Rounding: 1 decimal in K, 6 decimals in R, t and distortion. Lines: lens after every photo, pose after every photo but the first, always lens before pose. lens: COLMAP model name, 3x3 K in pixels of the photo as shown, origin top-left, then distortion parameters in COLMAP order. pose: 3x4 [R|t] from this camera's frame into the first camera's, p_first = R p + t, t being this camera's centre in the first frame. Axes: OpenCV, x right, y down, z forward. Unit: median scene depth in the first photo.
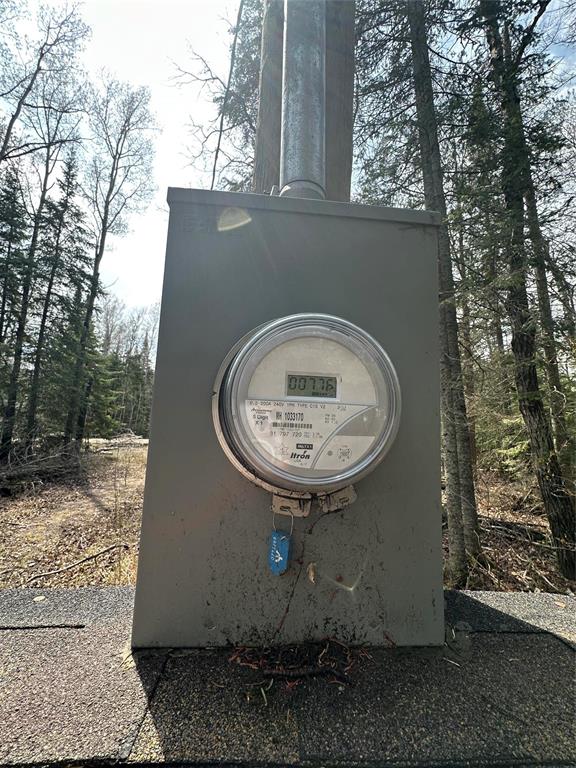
lens RADIAL K [[330.6, 0, 287.4], [0, 330.6, 384.0], [0, 0, 1]] dist [-0.001599, 0.000072]
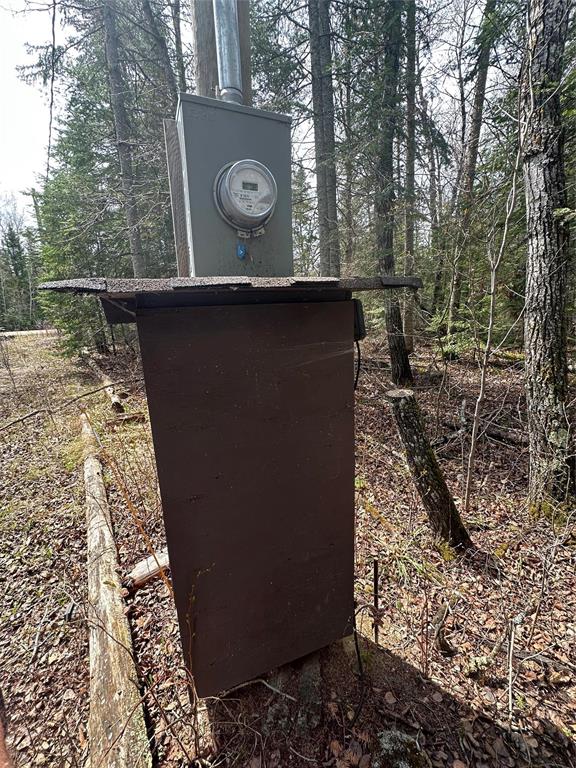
lens RADIAL K [[330.6, 0, 287.7], [0, 330.6, 383.8], [0, 0, 1]] dist [-0.001599, 0.000072]
pose [[0.949091, -0.128399, 0.287644, -0.654556], [0.020055, 0.935931, 0.351612, 0.595610], [-0.314362, -0.327943, 0.890859, -2.267894]]
